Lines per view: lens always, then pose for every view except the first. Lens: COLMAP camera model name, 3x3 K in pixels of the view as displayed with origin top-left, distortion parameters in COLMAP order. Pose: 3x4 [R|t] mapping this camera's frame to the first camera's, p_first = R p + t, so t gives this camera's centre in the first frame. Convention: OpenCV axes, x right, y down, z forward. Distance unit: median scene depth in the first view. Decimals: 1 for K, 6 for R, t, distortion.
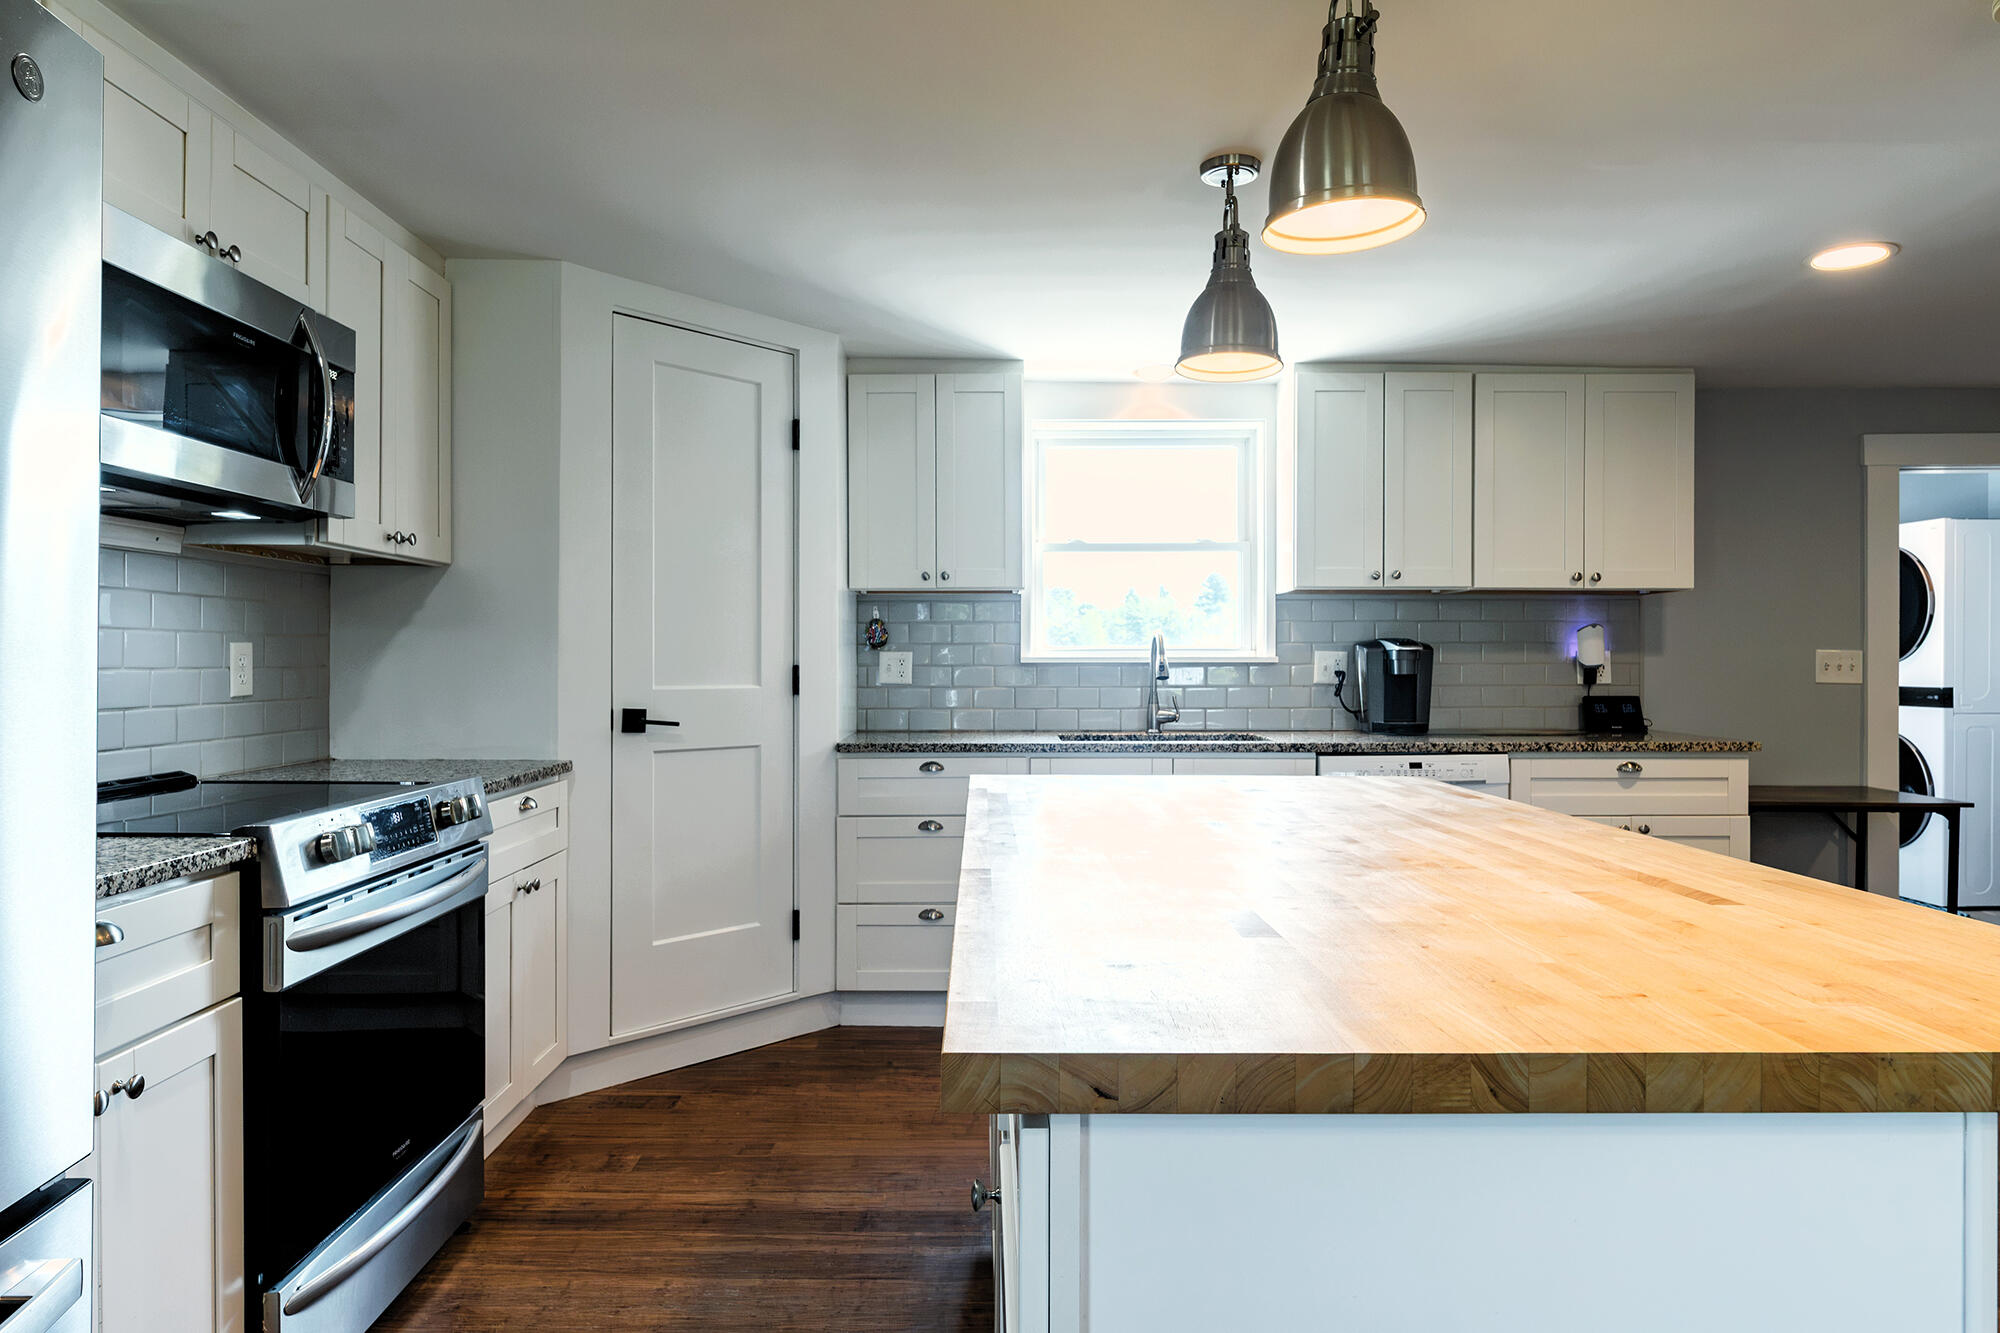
lens RADIAL K [[1184.6, 0, 995.0], [0, 1184.6, 670.8], [0, 0, 1]] dist [-0.003533, 0.000899]
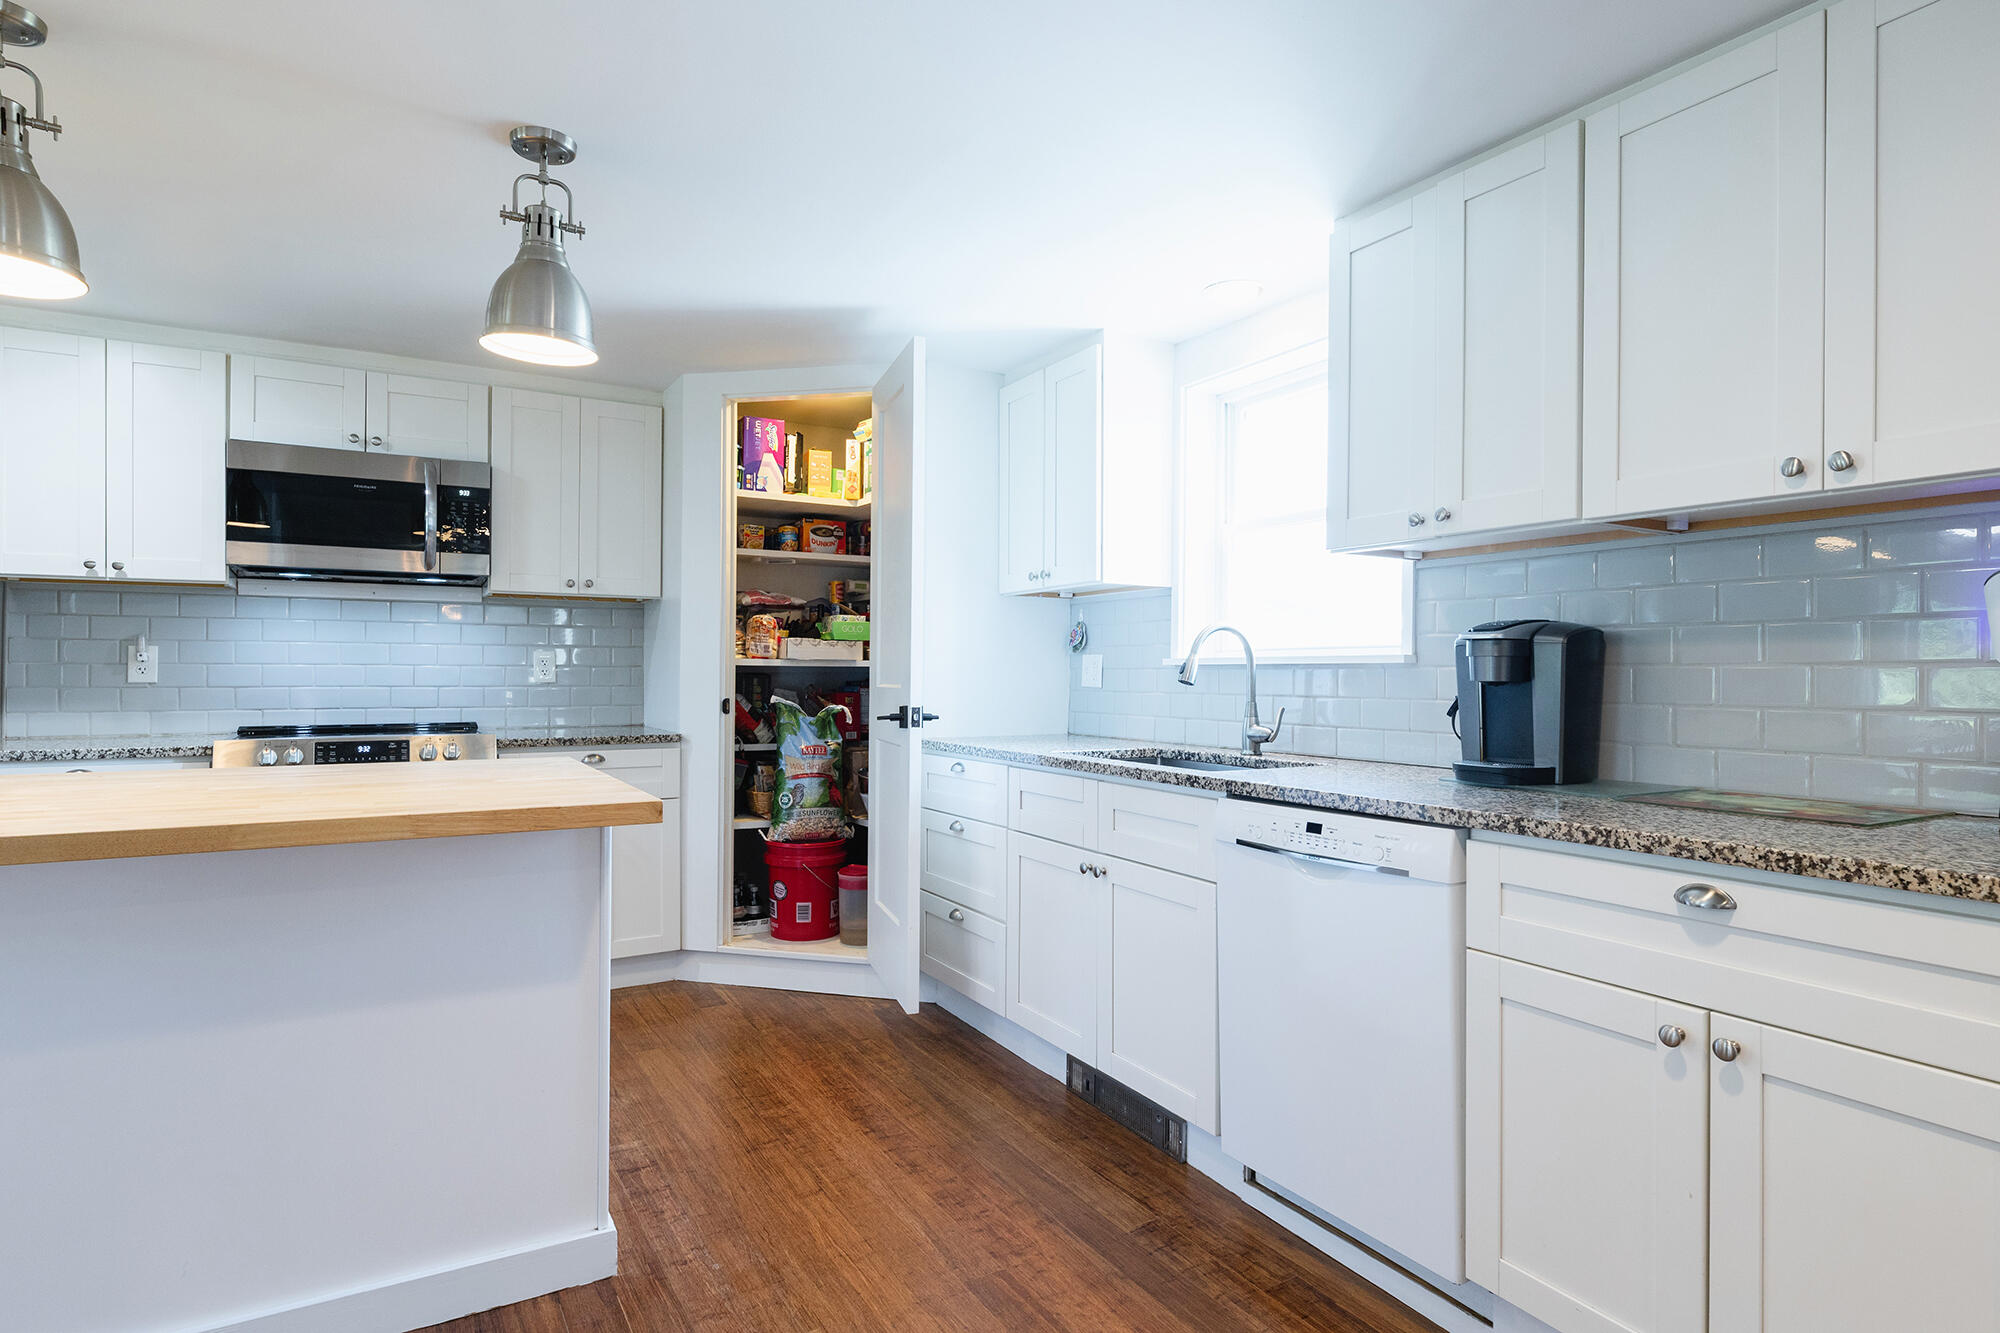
lens RADIAL K [[1051.8, 0, 1006.8], [0, 1051.8, 666.5], [0, 0, 1]] dist [-0.004314, 0.000703]
pose [[0.506270, -0.002598, -0.862371, 0.678793], [-0.011797, 0.999881, -0.009938, 0.003789], [0.862294, 0.015204, 0.506180, 0.538242]]
